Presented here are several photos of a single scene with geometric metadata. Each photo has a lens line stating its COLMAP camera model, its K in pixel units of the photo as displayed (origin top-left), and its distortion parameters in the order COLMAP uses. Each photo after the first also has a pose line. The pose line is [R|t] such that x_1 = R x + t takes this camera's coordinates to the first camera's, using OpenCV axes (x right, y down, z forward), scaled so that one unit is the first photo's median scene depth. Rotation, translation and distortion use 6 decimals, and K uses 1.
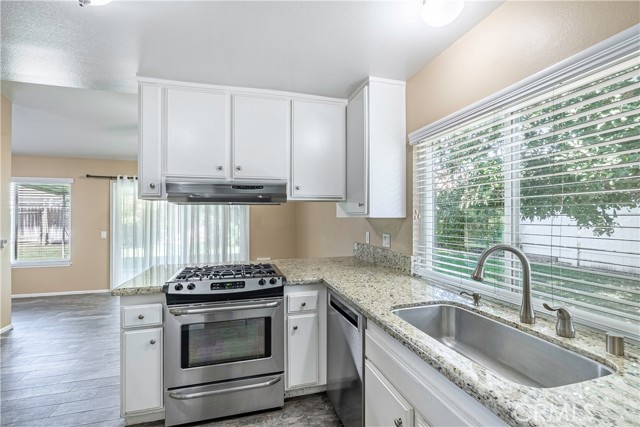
lens RADIAL K [[289.9, 0, 317.8], [0, 289.9, 214.2], [0, 0, 1]] dist [-0.000765, 0.000534]
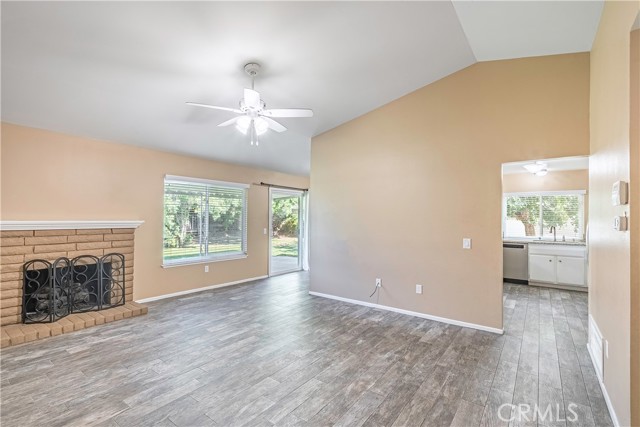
lens RADIAL K [[289.9, 0, 323.5], [0, 289.9, 211.4], [0, 0, 1]] dist [-0.000765, 0.000534]
pose [[0.802847, 0.028251, 0.595516, -1.291117], [-0.017904, 0.999569, -0.023282, 0.013332], [-0.595916, 0.008030, 0.803006, -0.153194]]
